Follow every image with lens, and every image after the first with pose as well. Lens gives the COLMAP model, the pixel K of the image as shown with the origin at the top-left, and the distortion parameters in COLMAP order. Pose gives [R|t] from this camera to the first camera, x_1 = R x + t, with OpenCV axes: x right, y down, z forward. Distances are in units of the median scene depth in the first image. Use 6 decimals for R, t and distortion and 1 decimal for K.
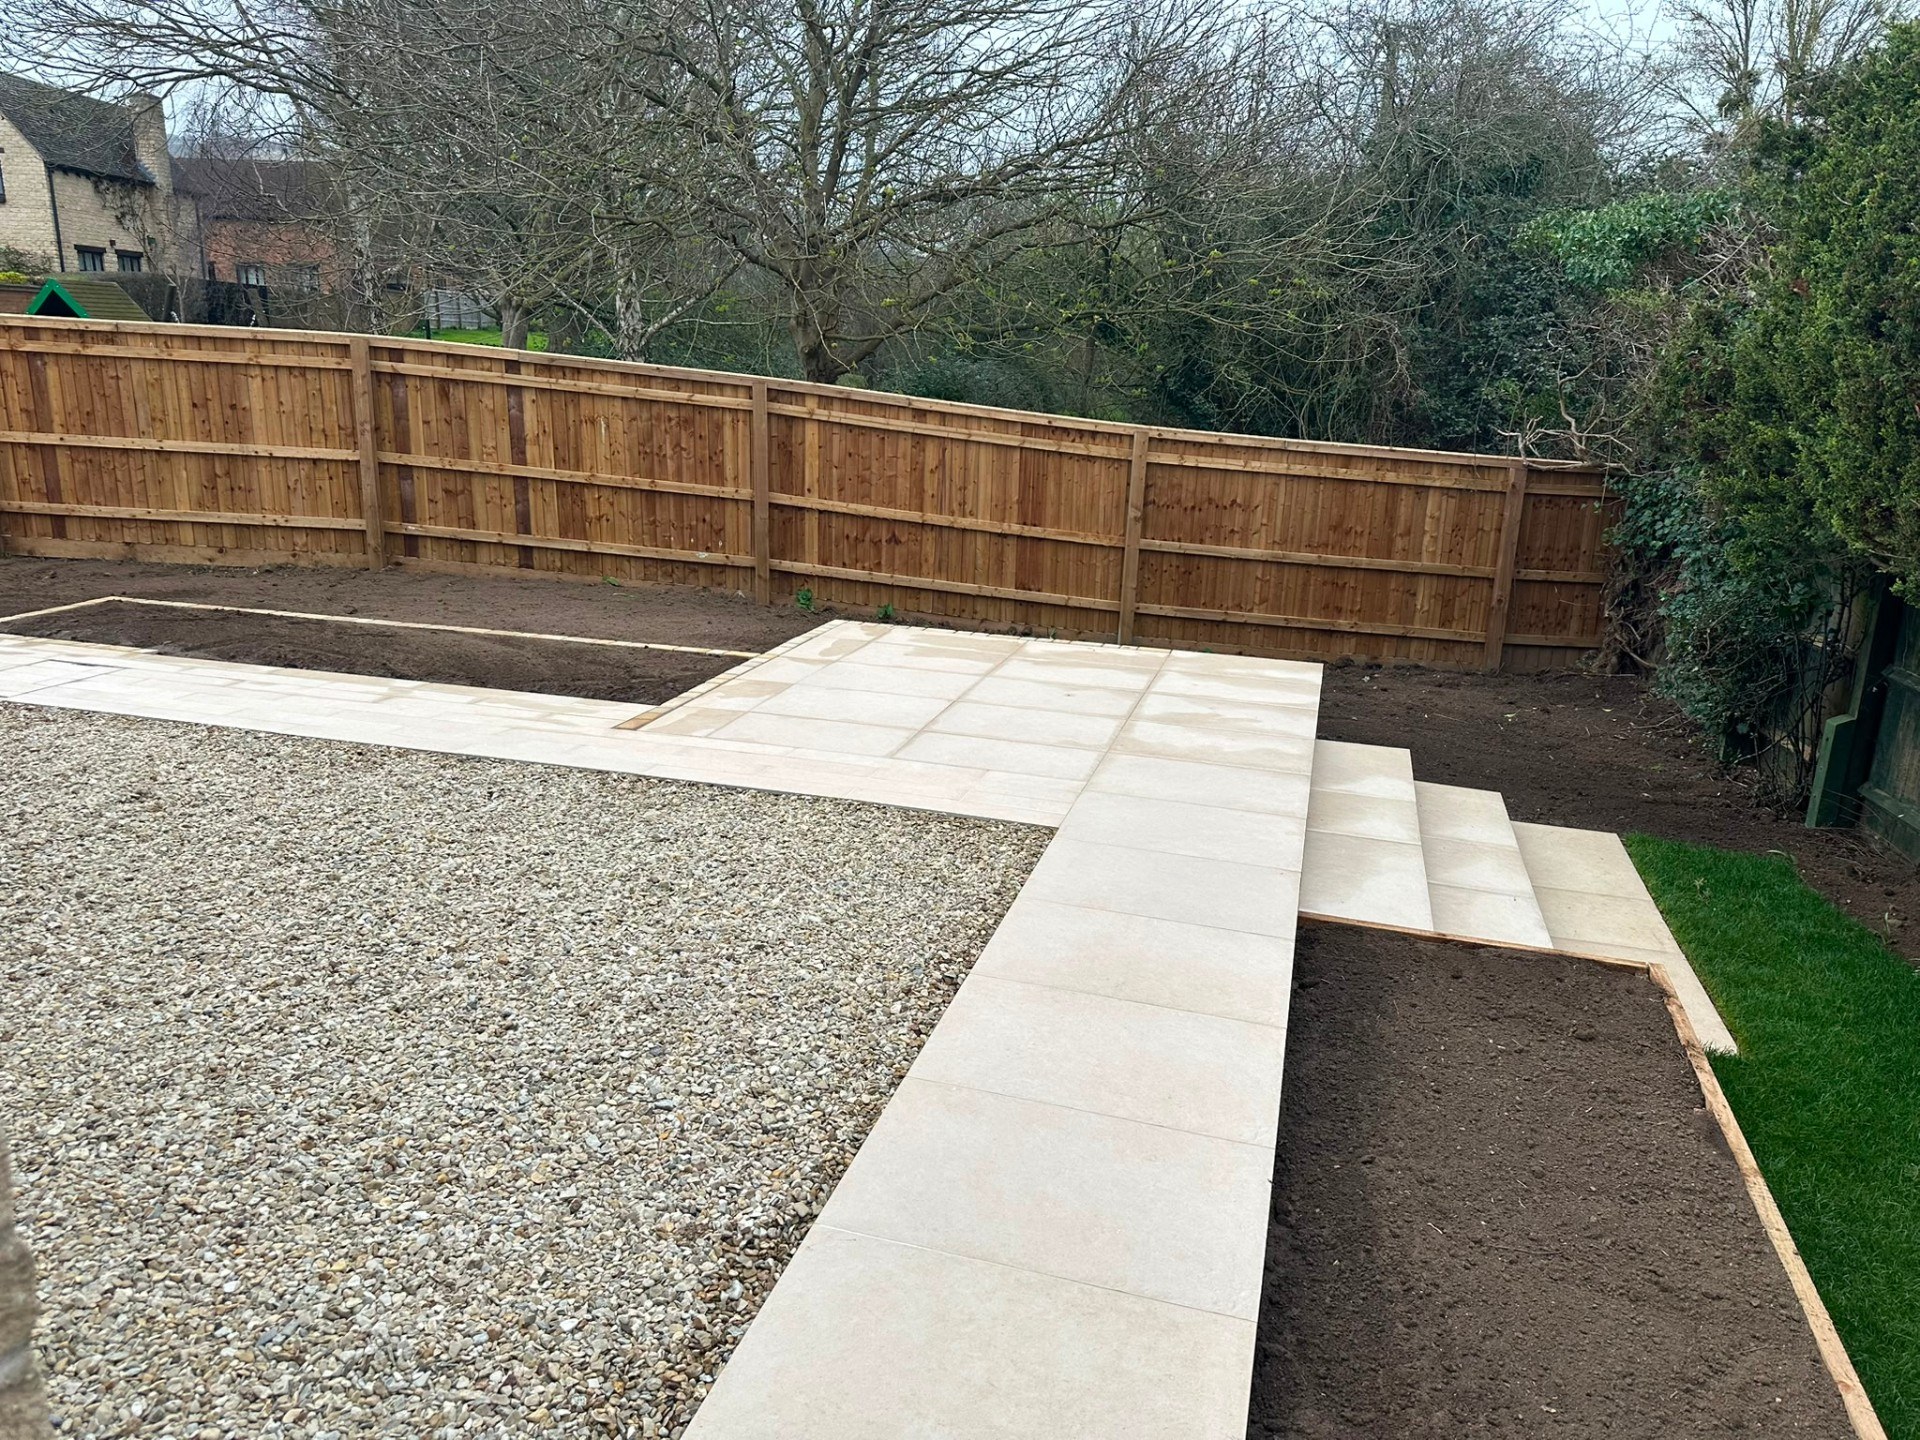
lens RADIAL K [[1384.7, 0, 961.5], [0, 1384.7, 718.3], [0, 0, 1]] dist [0.044669, -0.005364]
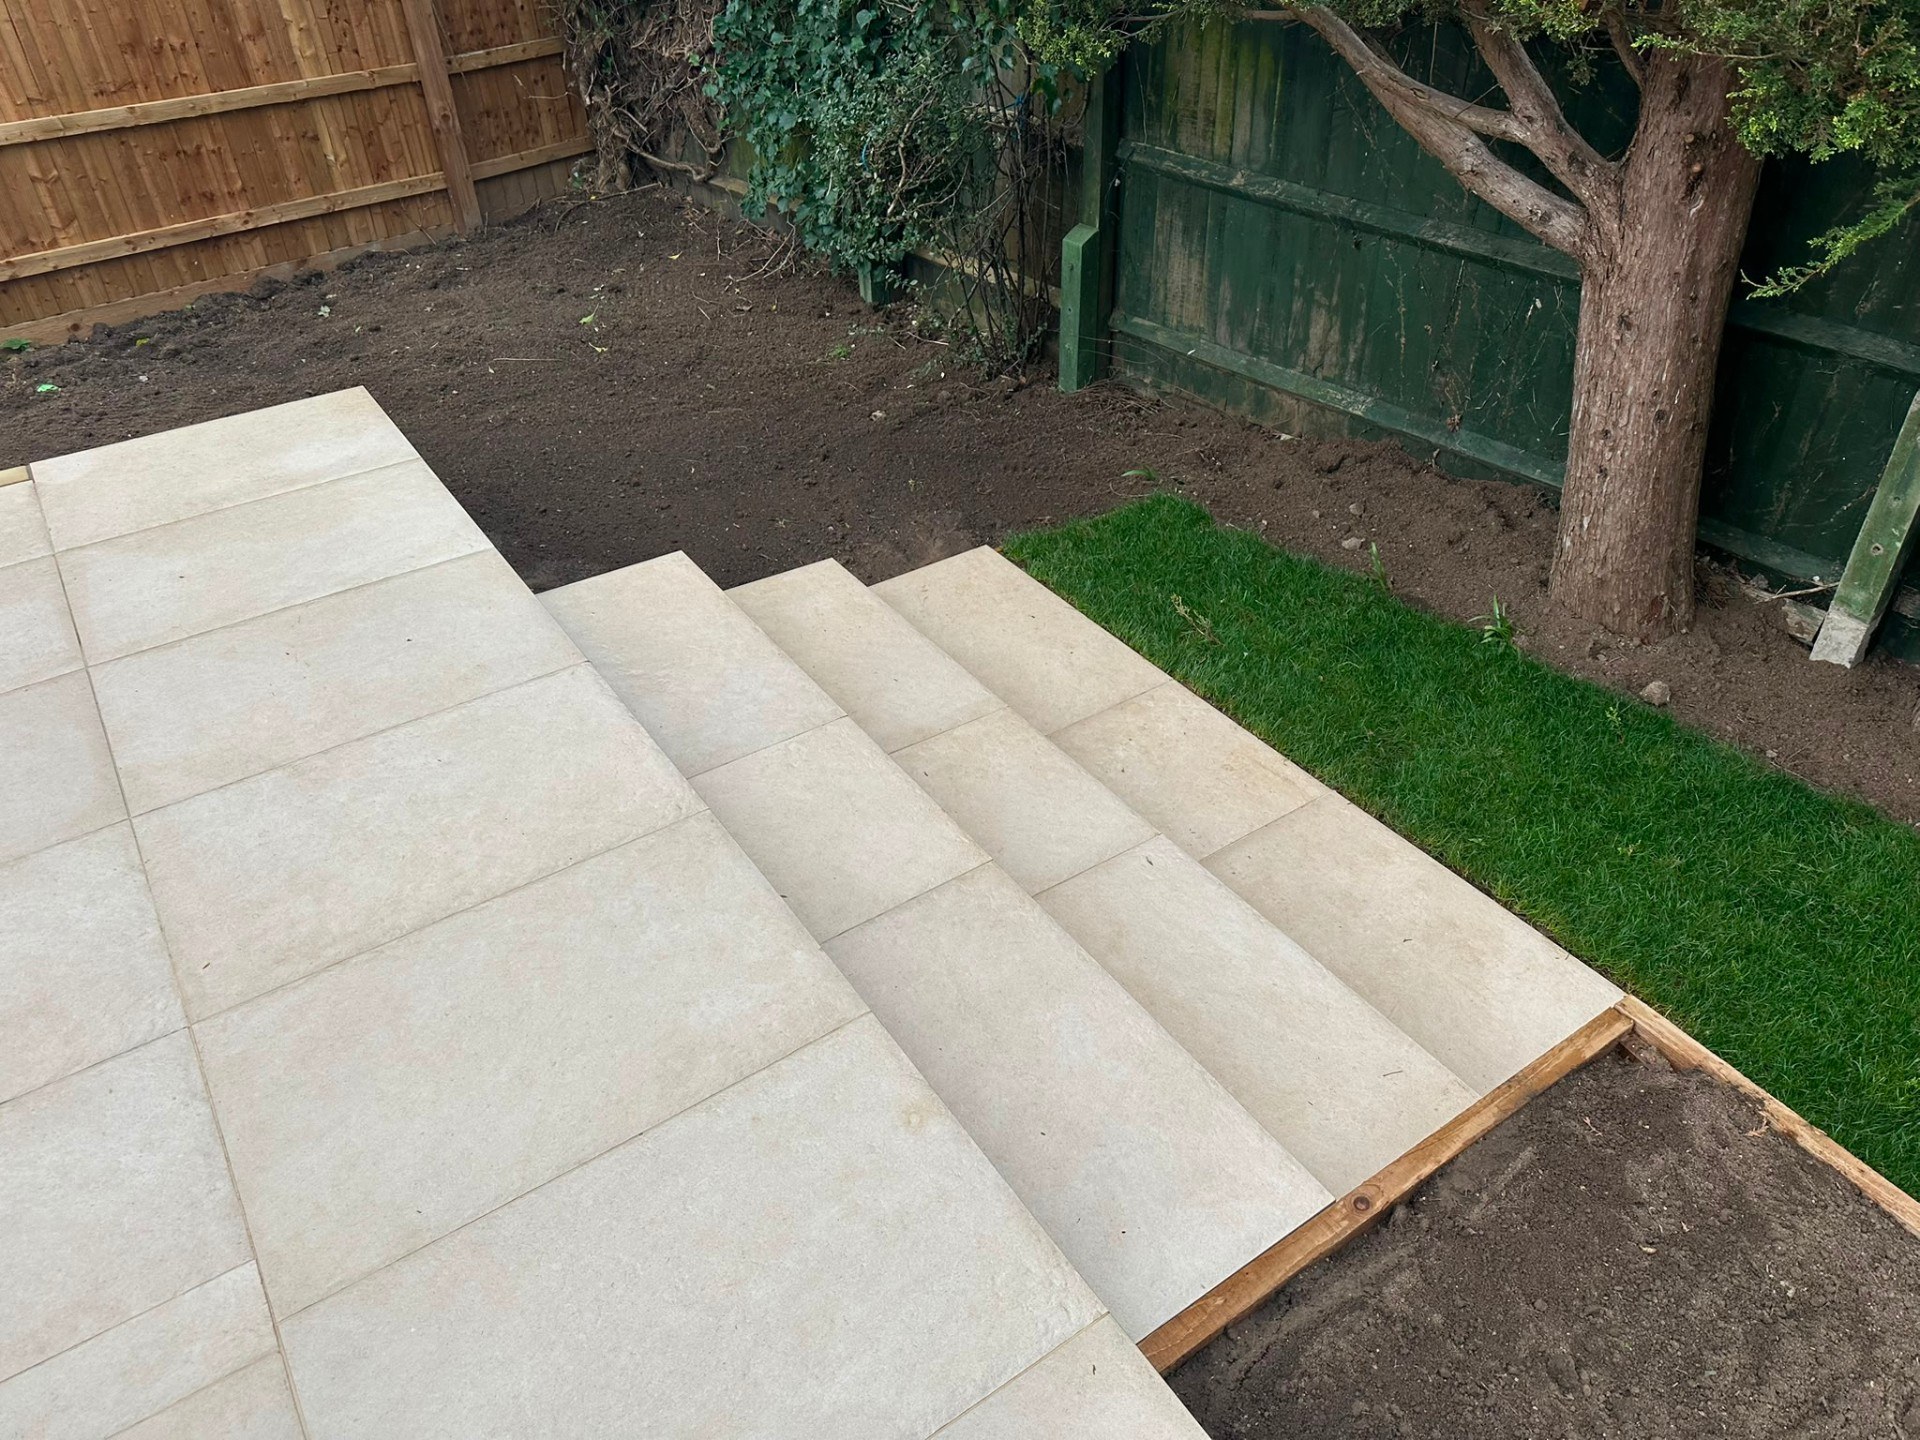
lens RADIAL K [[1384.7, 0, 952.5], [0, 1384.7, 724.4], [0, 0, 1]] dist [0.044669, -0.005364]
pose [[0.663010, -0.495152, 0.561464, 0.059439], [0.246485, 0.852579, 0.460820, -0.134119], [-0.706868, -0.167136, 0.687316, 0.531998]]
